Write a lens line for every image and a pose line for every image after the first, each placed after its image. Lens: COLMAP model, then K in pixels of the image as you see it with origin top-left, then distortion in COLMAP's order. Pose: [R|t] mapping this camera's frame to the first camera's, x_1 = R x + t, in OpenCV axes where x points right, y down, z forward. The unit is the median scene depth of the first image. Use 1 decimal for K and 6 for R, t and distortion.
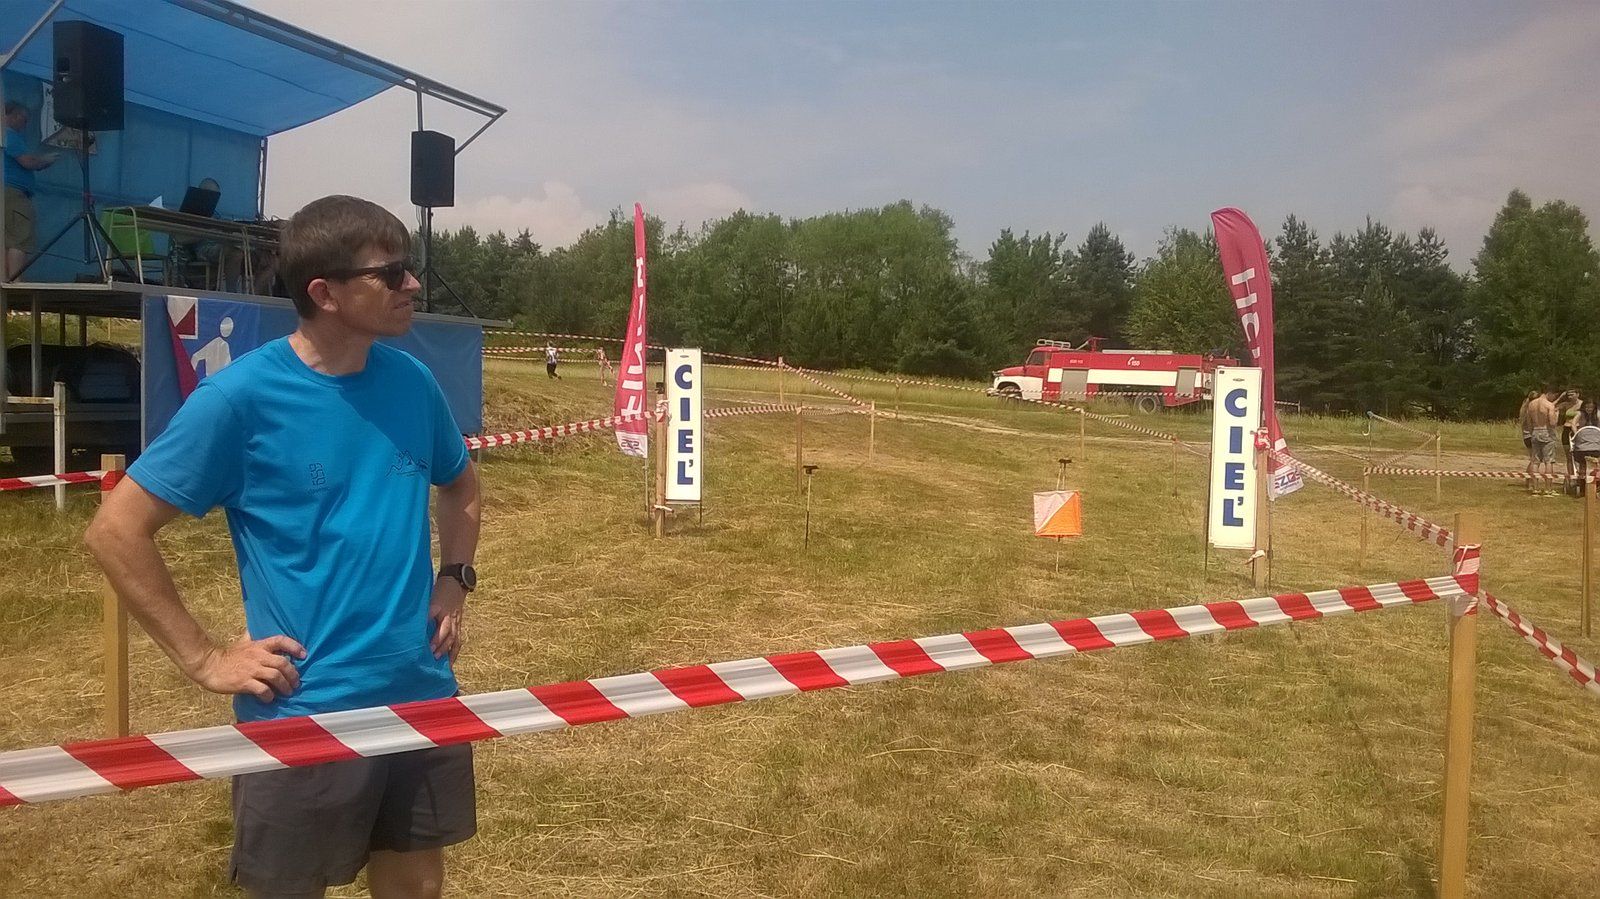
lens RADIAL K [[1288.7, 0, 797.9], [0, 1288.7, 474.1], [0, 0, 1]] dist [0.006893, -0.057540]
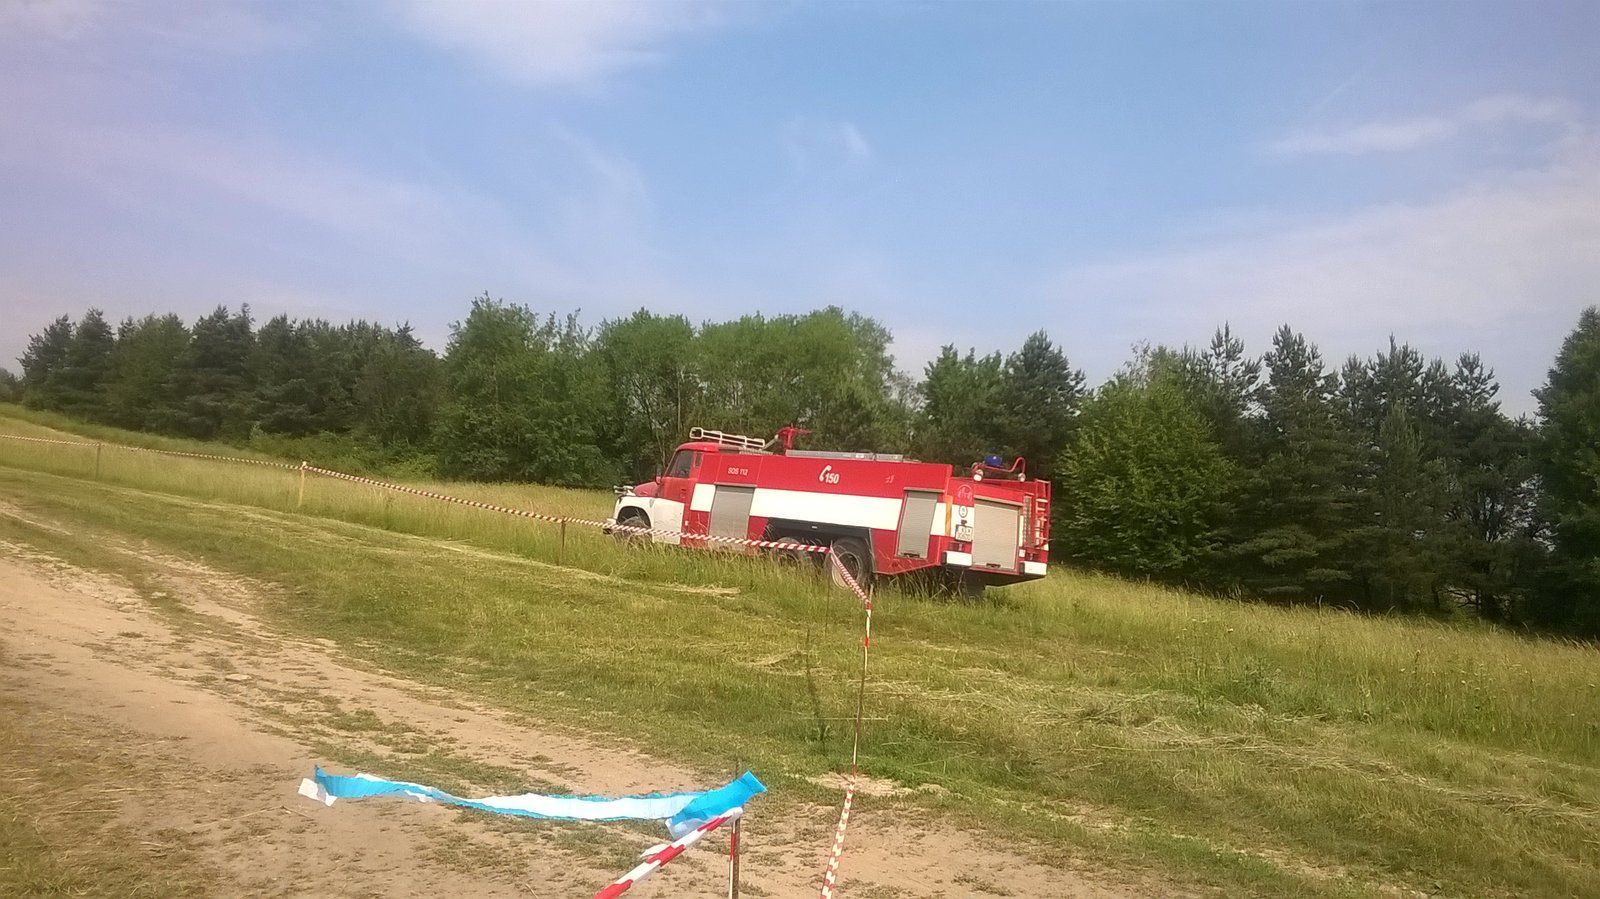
lens RADIAL K [[1288.7, 0, 797.9], [0, 1288.7, 474.1], [0, 0, 1]] dist [0.006893, -0.057540]
pose [[0.997788, 0.058529, -0.031511, 0.128304], [-0.061683, 0.991936, -0.110719, -0.016970], [0.024777, 0.112418, 0.993352, 0.259547]]
